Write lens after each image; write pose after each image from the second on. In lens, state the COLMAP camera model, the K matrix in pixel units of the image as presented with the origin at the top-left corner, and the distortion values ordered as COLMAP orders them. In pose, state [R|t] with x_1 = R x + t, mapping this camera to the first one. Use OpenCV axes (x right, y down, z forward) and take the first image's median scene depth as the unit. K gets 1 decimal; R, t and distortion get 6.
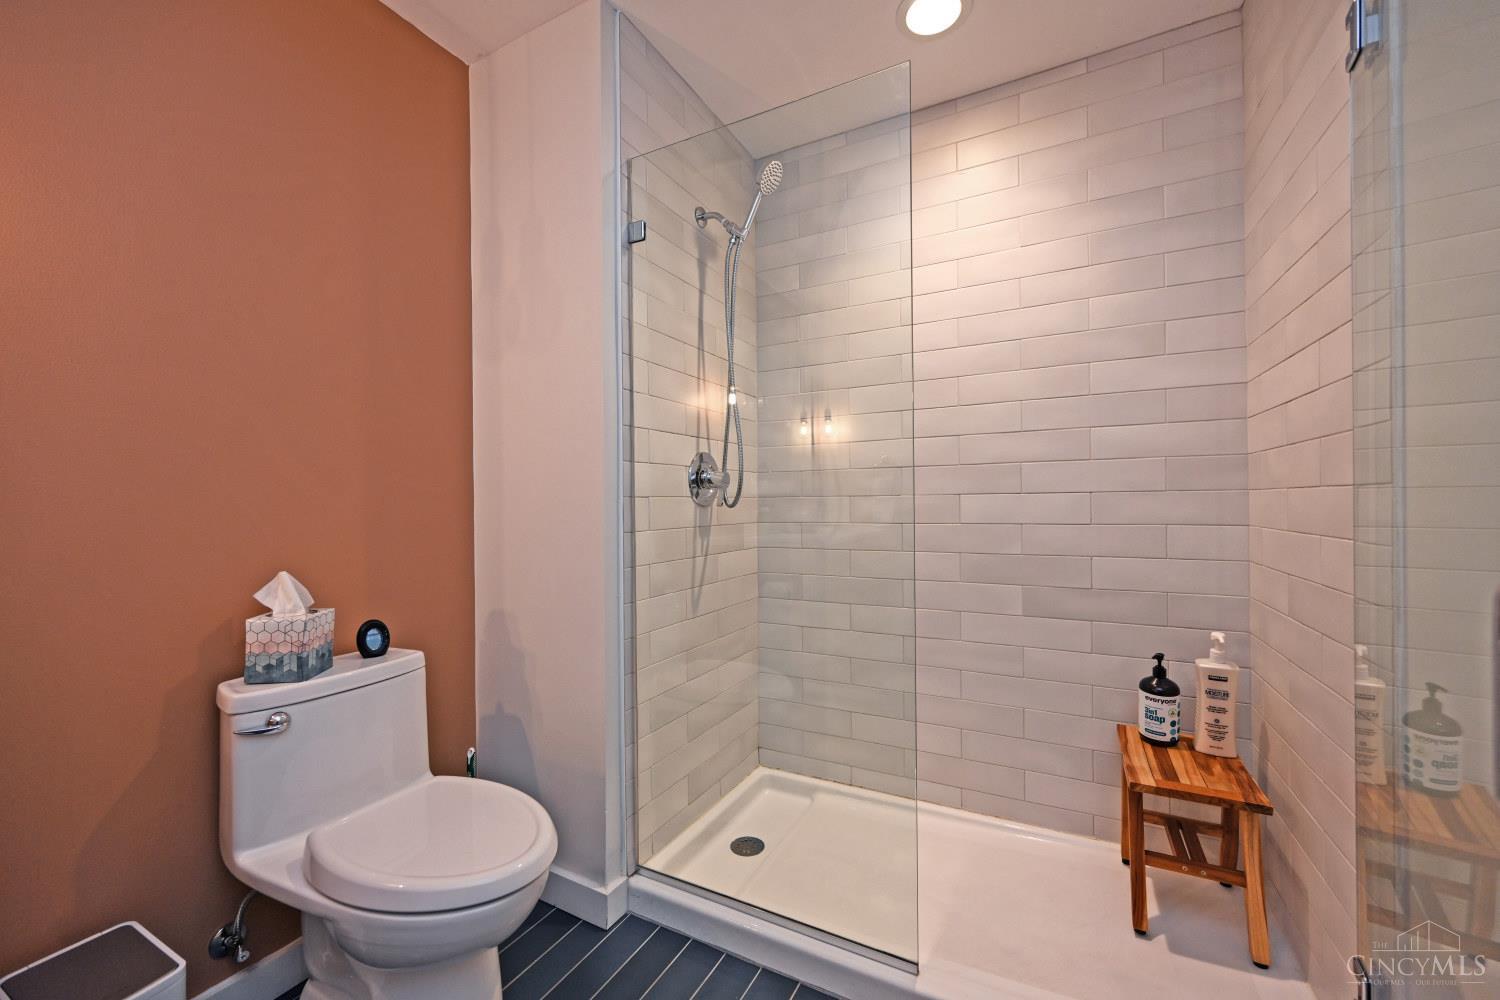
lens RADIAL K [[596.3, 0, 734.4], [0, 596.3, 505.9], [0, 0, 1]] dist [-0.010320, 0.000779]
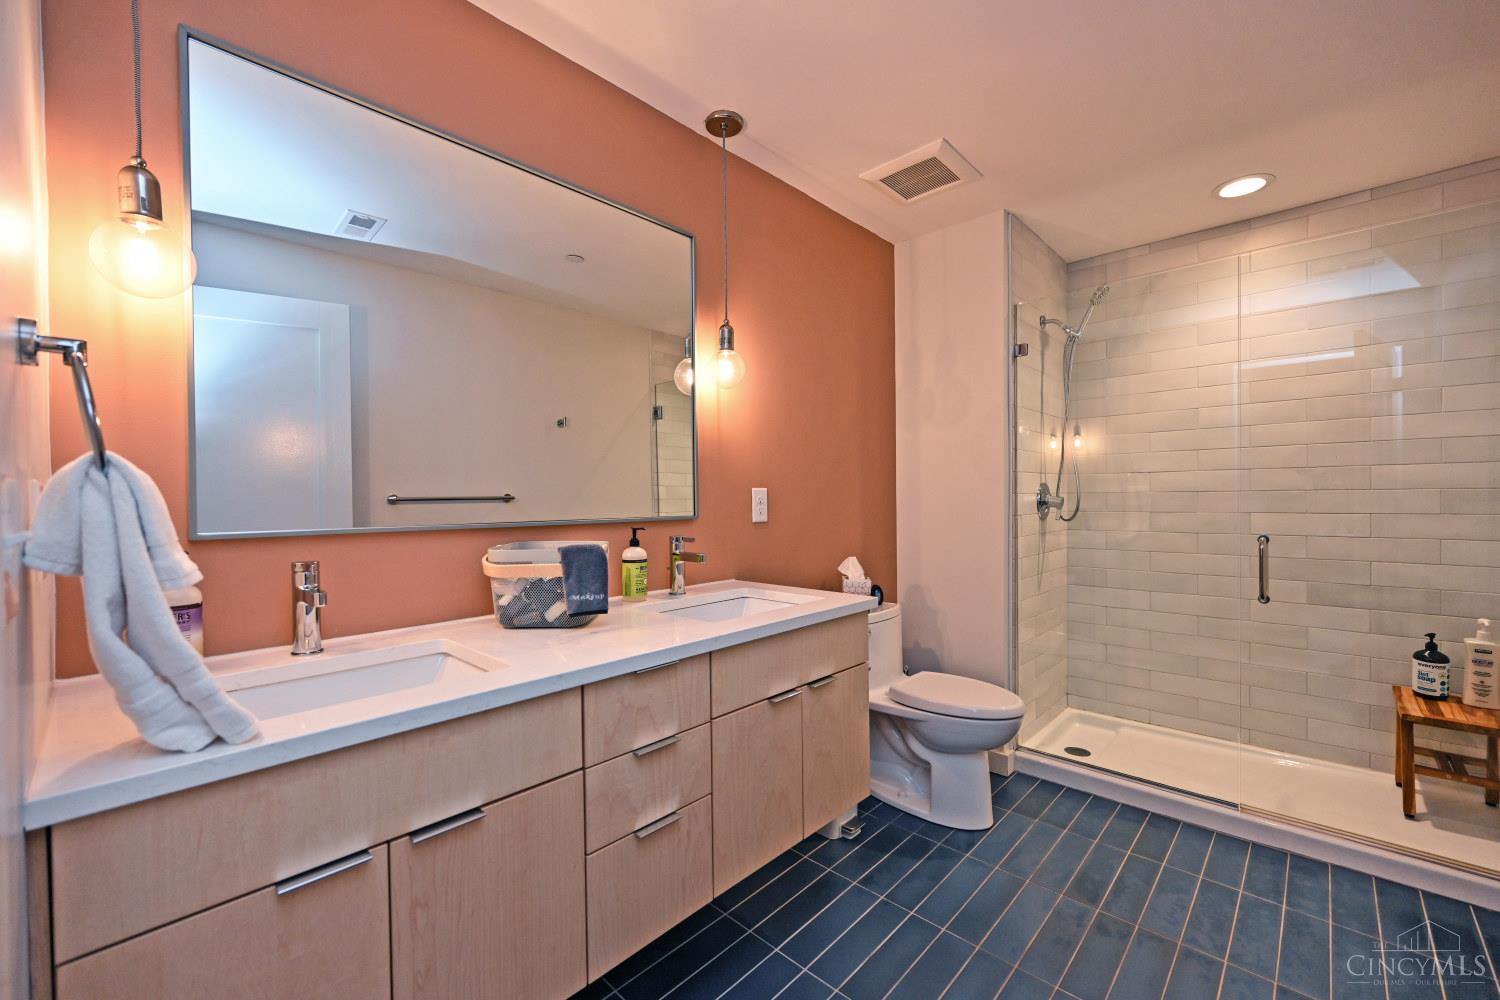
lens RADIAL K [[596.3, 0, 734.4], [0, 596.3, 505.9], [0, 0, 1]] dist [-0.010320, 0.000779]
pose [[0.961694, 0.006455, -0.274049, -0.471099], [-0.004294, 0.999955, 0.008484, -0.051915], [0.274091, -0.006982, 0.961678, -0.760888]]
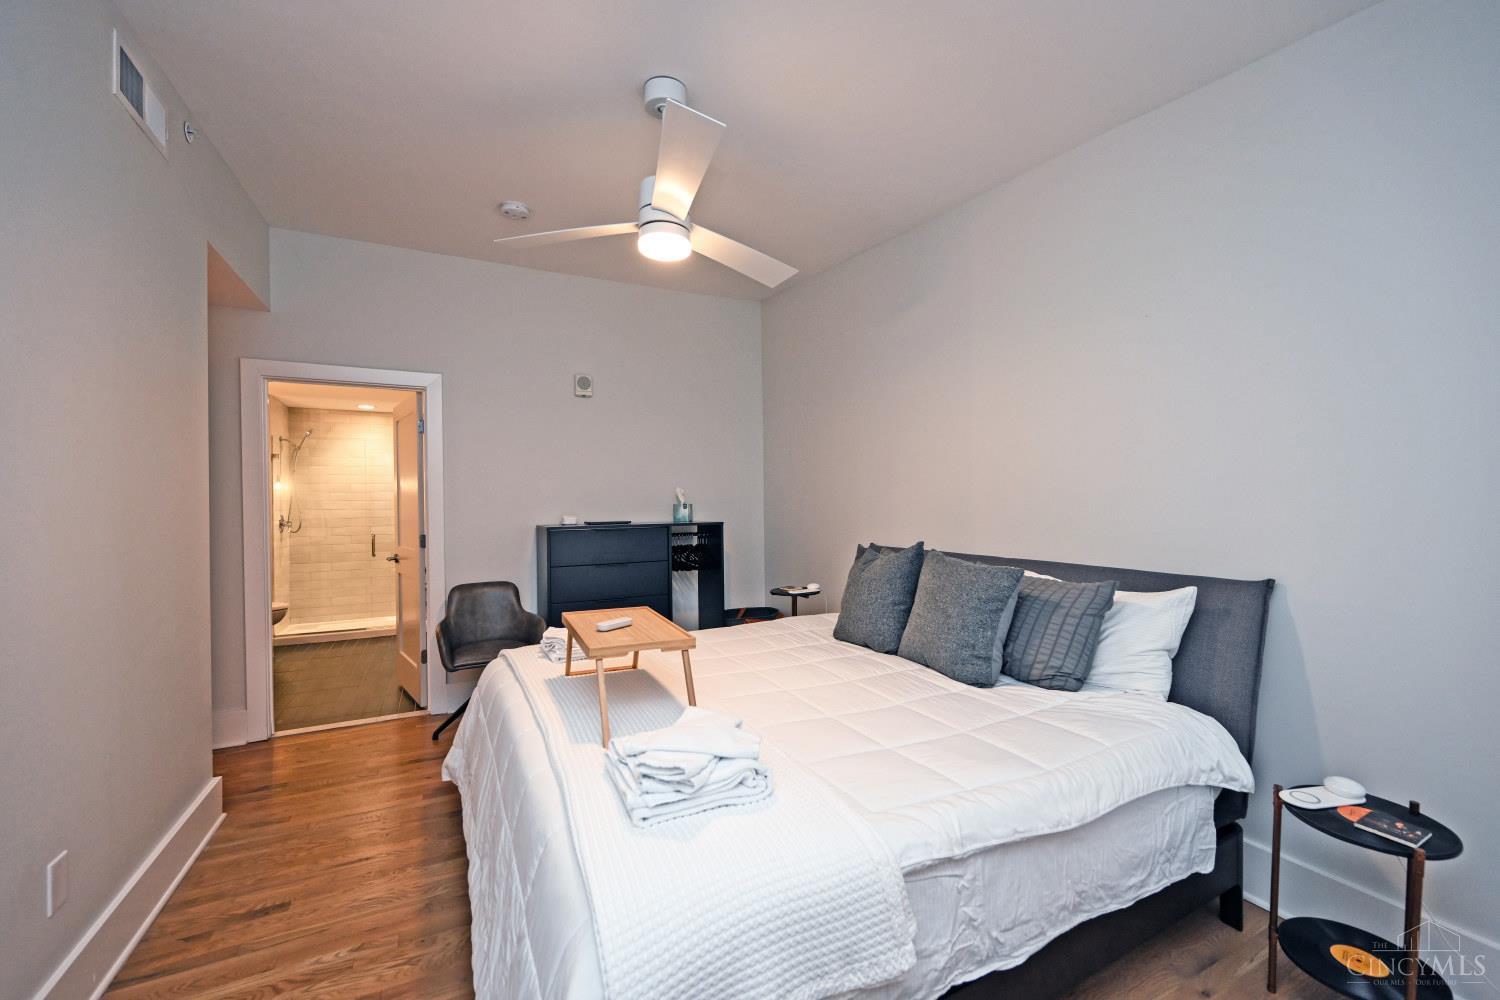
lens RADIAL K [[596.3, 0, 734.4], [0, 596.3, 505.9], [0, 0, 1]] dist [-0.010320, 0.000779]
pose [[0.573448, -0.002033, 0.819239, -1.524263], [0.010055, 0.999939, -0.004558, -0.123152], [-0.819180, 0.010851, 0.573434, -3.356690]]
